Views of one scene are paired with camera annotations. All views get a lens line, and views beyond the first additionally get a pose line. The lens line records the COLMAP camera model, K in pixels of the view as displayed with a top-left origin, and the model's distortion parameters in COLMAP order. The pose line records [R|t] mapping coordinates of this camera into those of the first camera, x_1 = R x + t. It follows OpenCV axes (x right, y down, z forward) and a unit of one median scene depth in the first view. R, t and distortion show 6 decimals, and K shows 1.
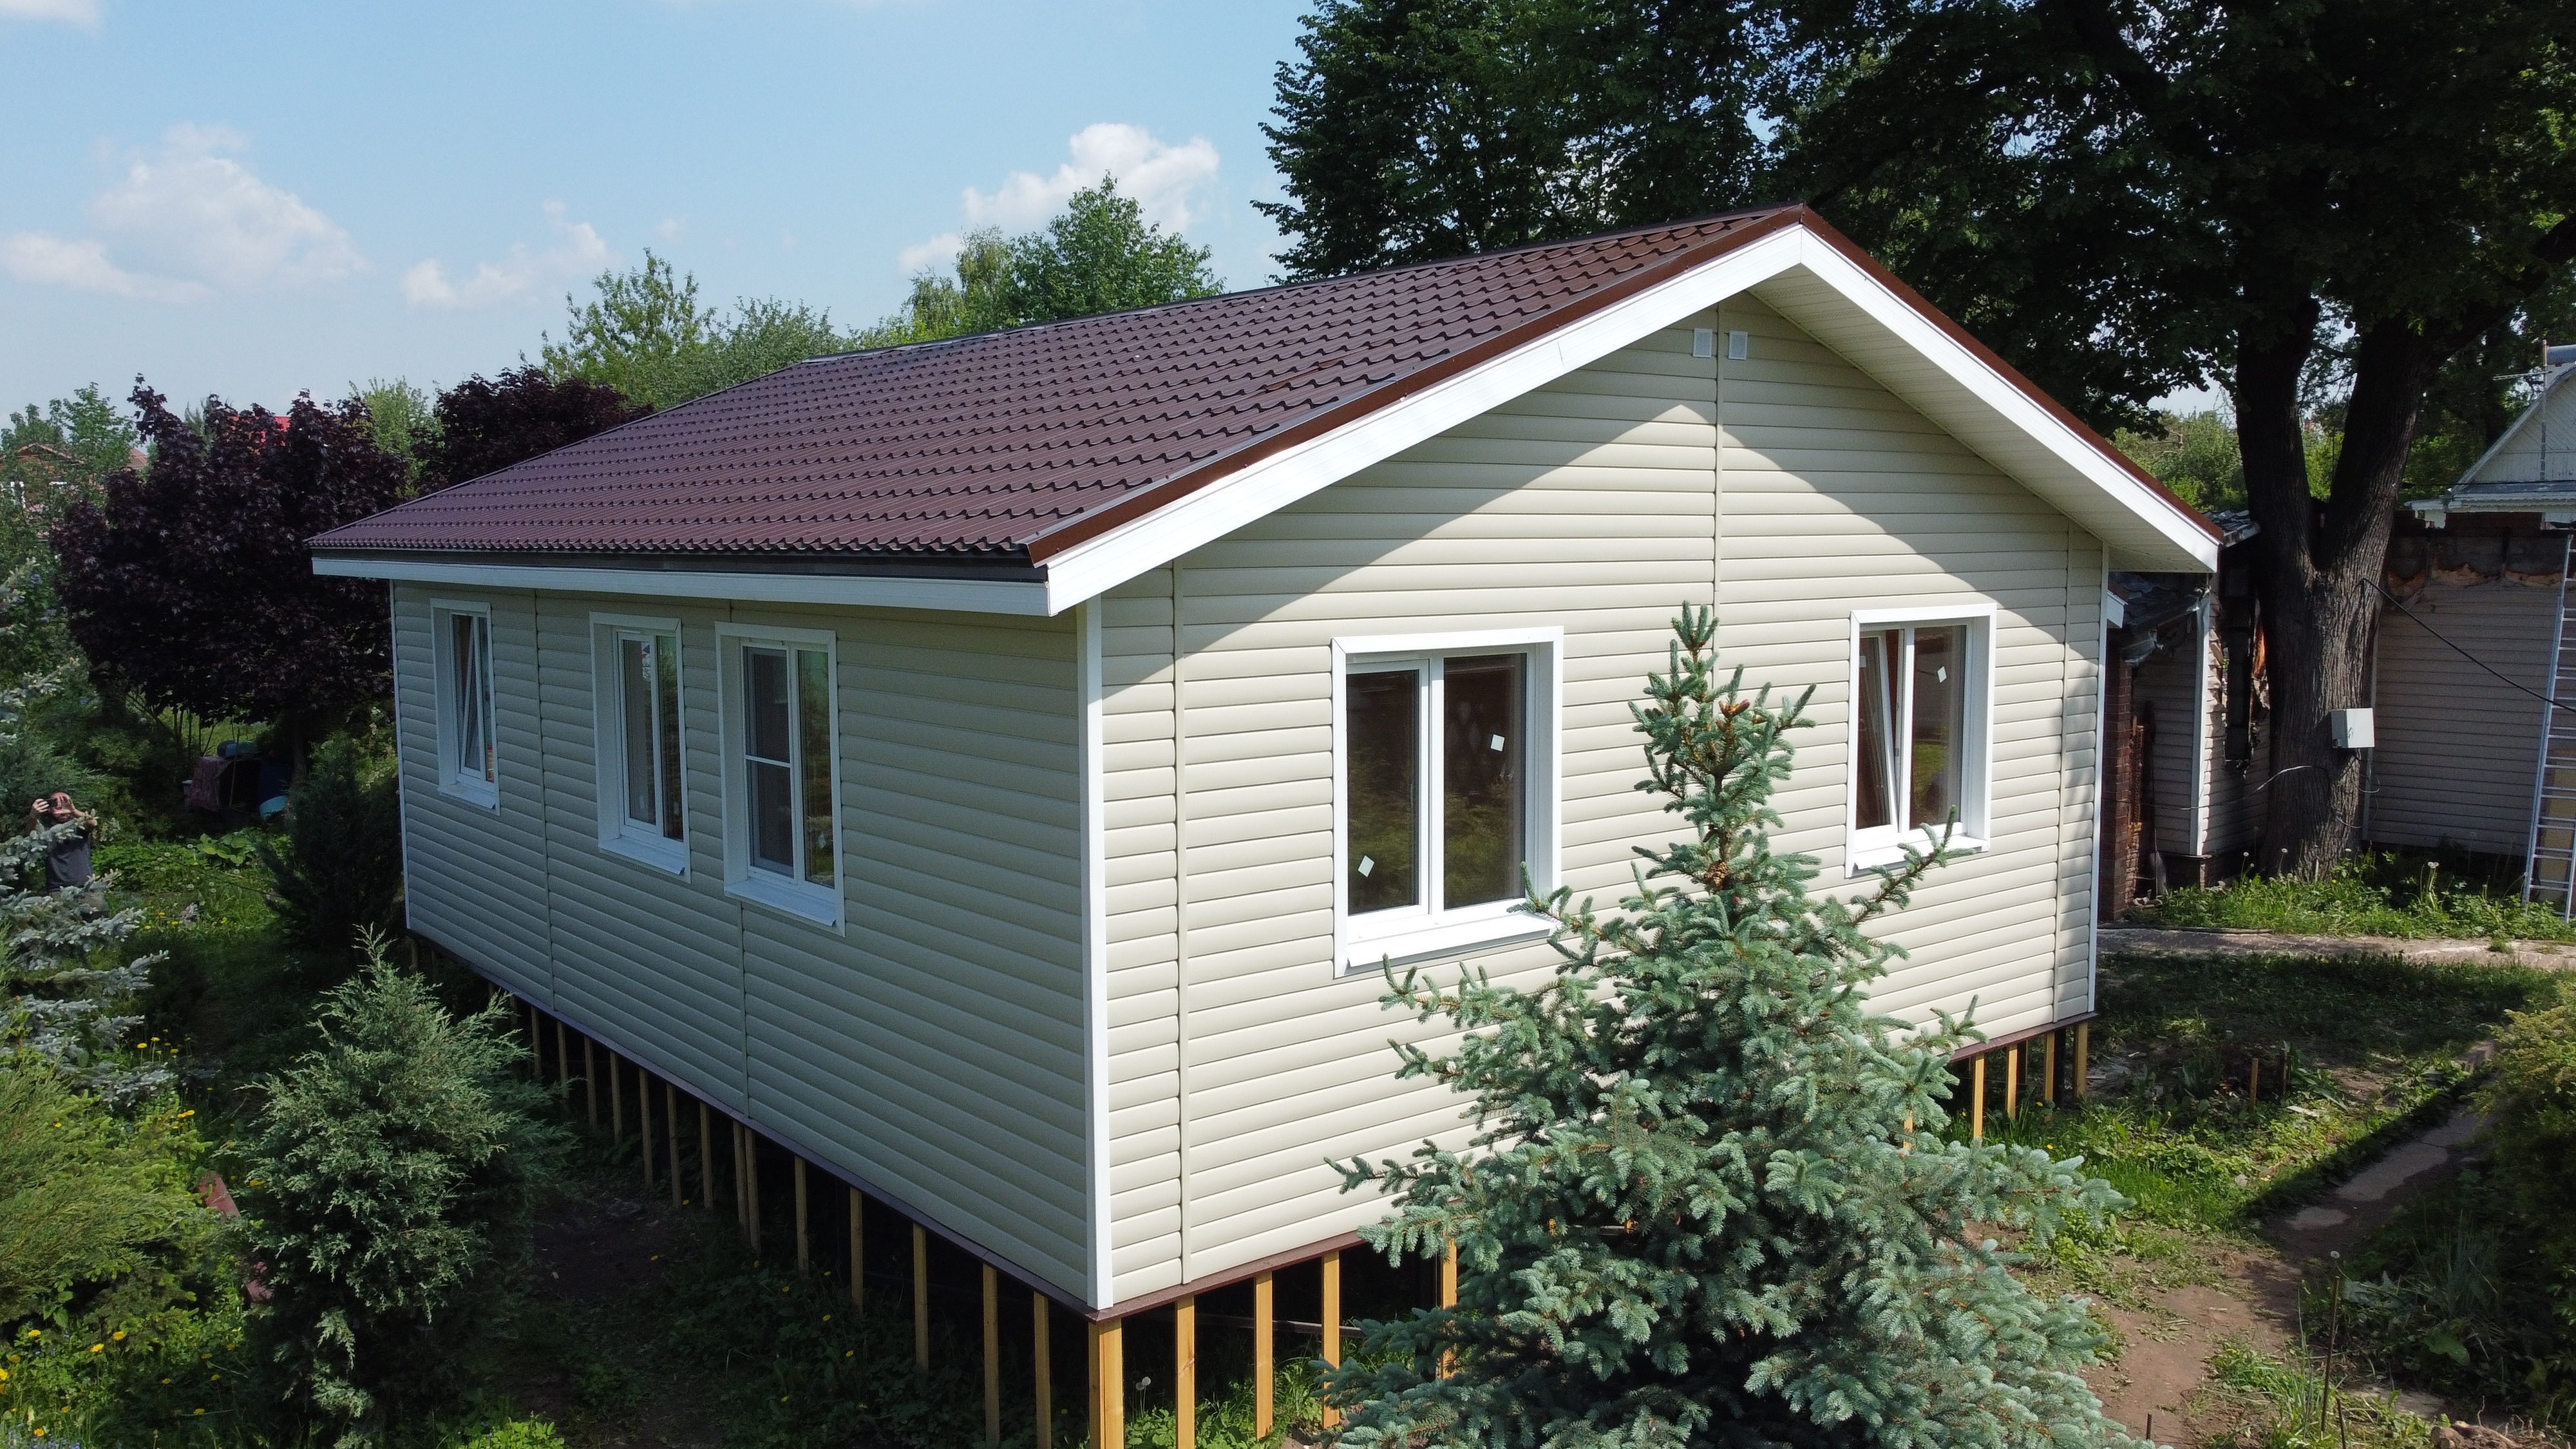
lens RADIAL K [[1950.0, 0, 1292.3], [0, 1950.0, 724.0], [0, 0, 1]] dist [0.015386, 0.003916]
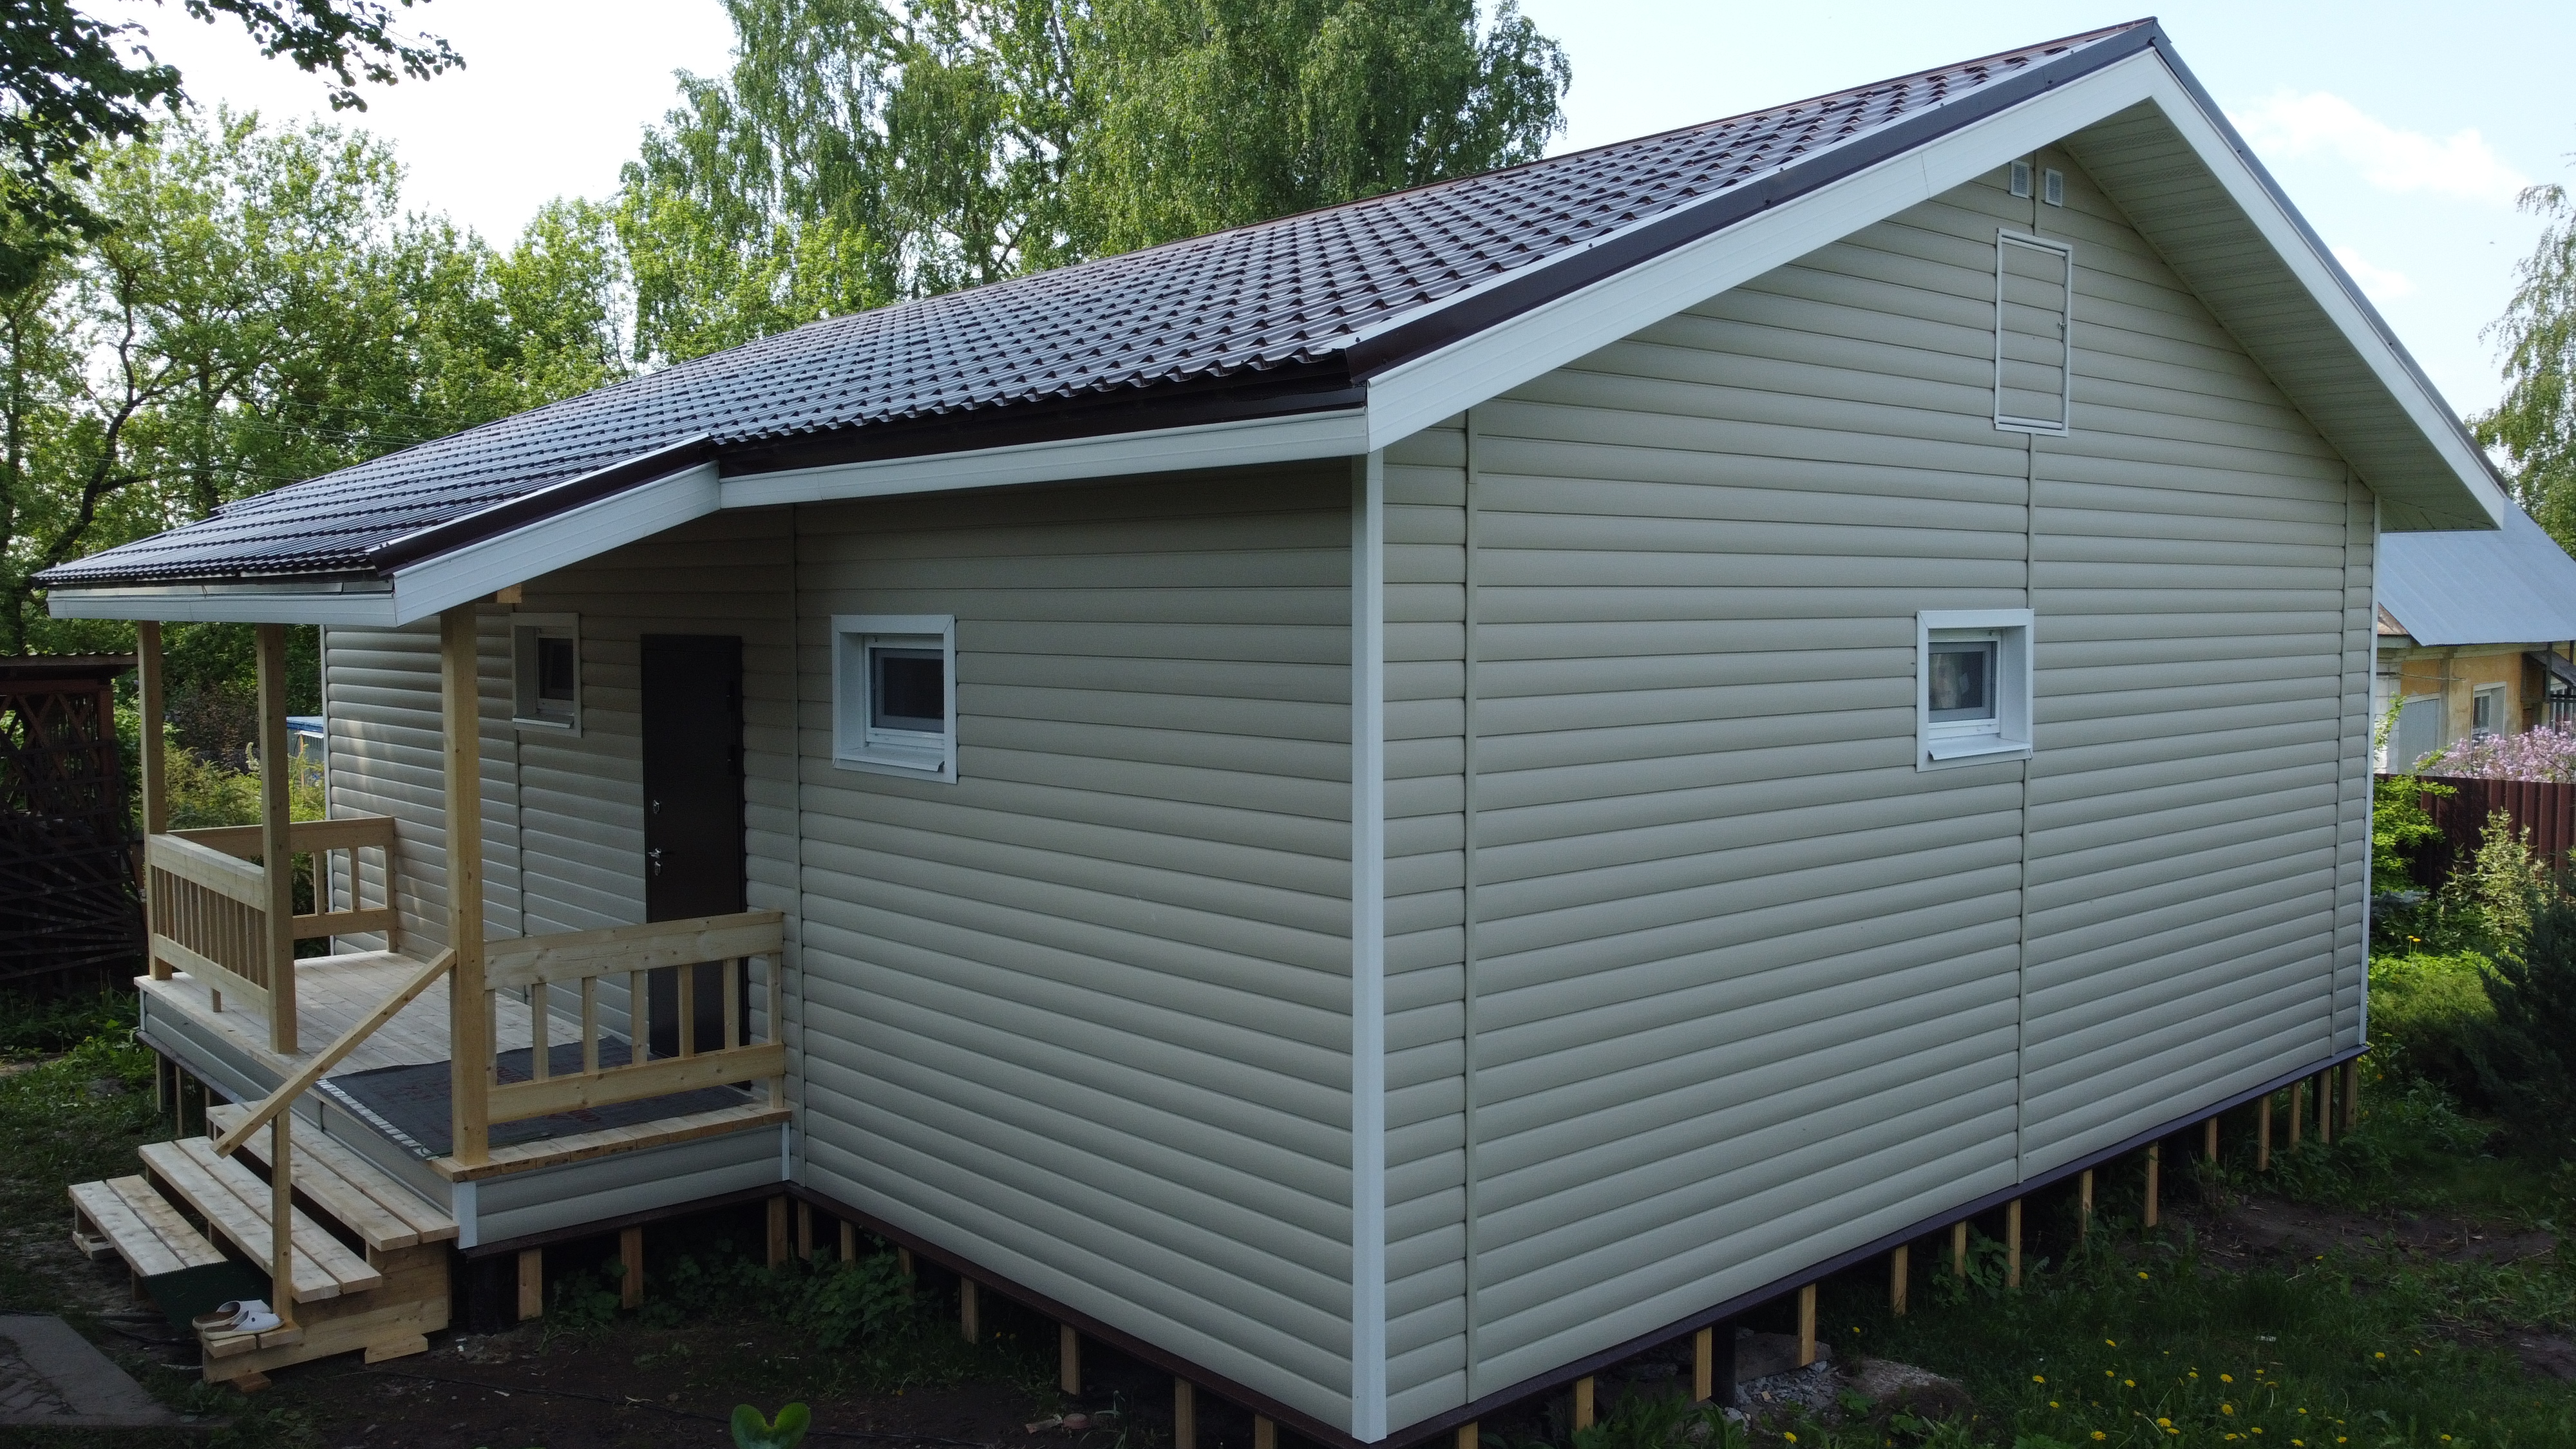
lens RADIAL K [[1950.0, 0, 1288.8], [0, 1950.0, 726.6], [0, 0, 1]] dist [0.015386, 0.003916]
pose [[0.998955, -0.013867, 0.043540, -0.101962], [0.015812, 0.998878, -0.044647, 0.041421], [-0.042872, 0.045289, 0.998054, 0.165145]]
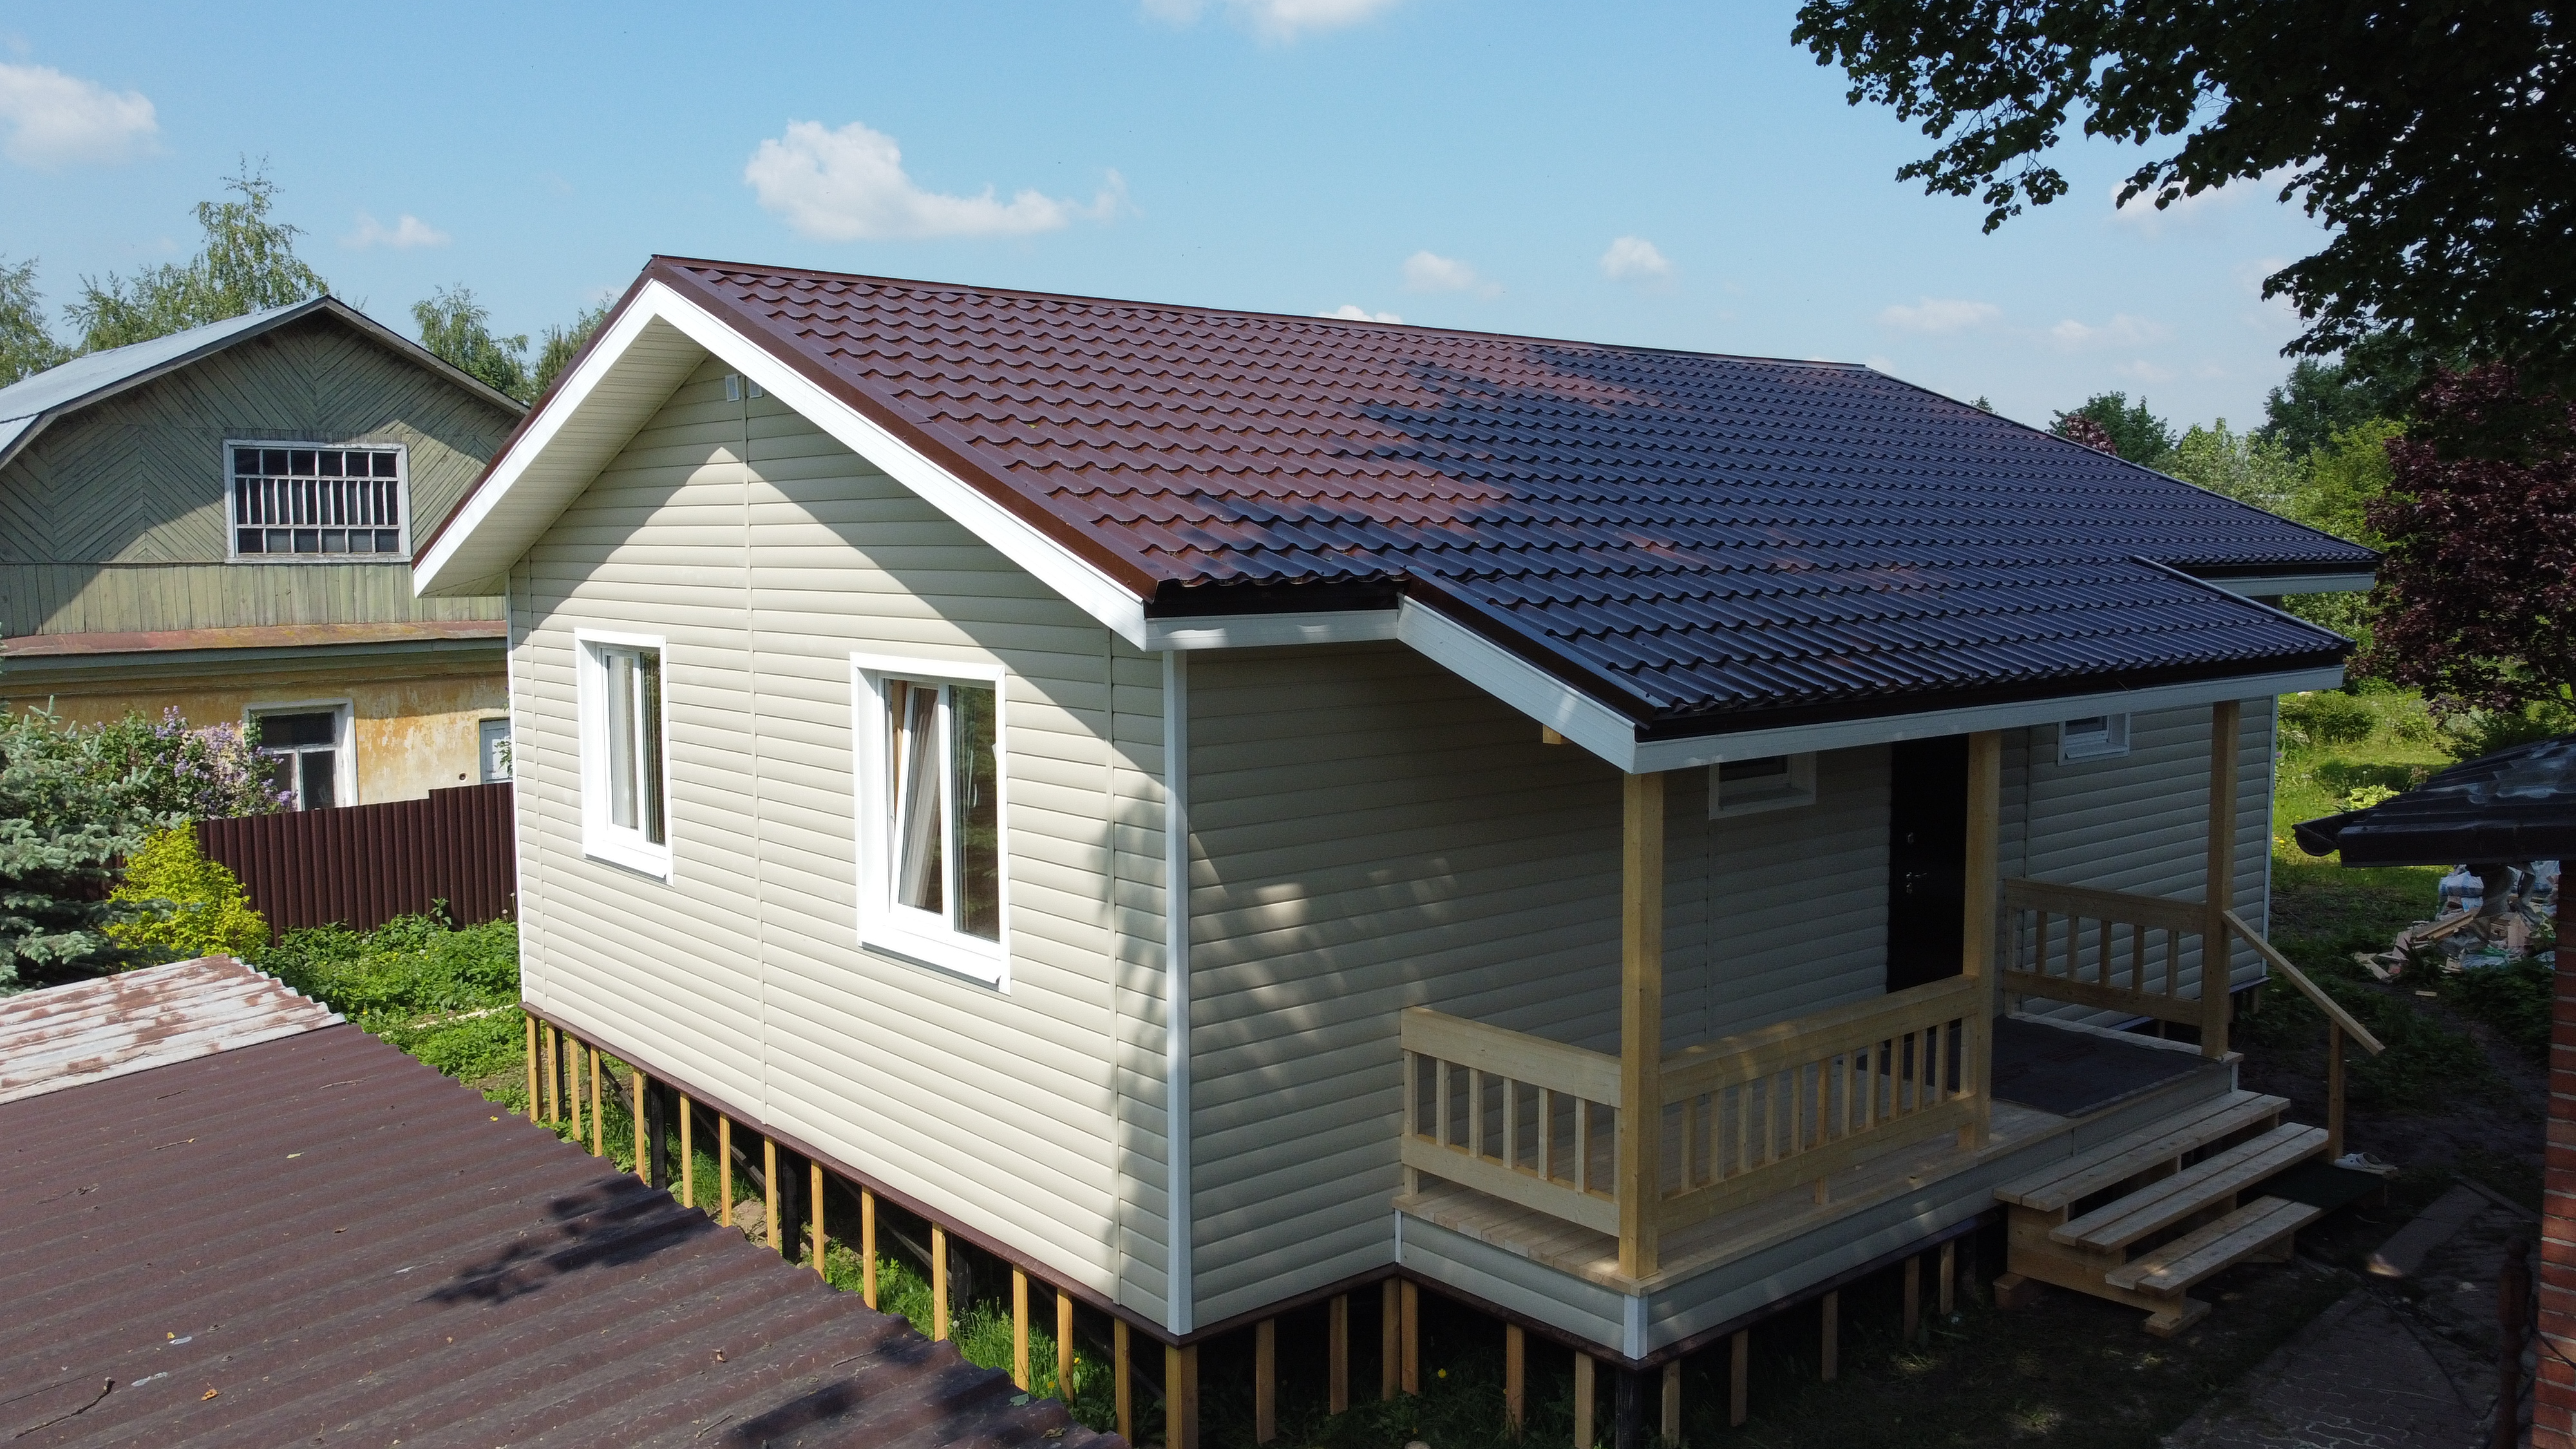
lens RADIAL K [[1950.0, 0, 1288.4], [0, 1950.0, 726.4], [0, 0, 1]] dist [0.015386, 0.003916]
pose [[0.018038, 0.101888, -0.994632, 1.046220], [-0.096218, 0.990354, 0.099705, -0.116770], [0.995197, 0.093903, 0.027667, 1.029128]]
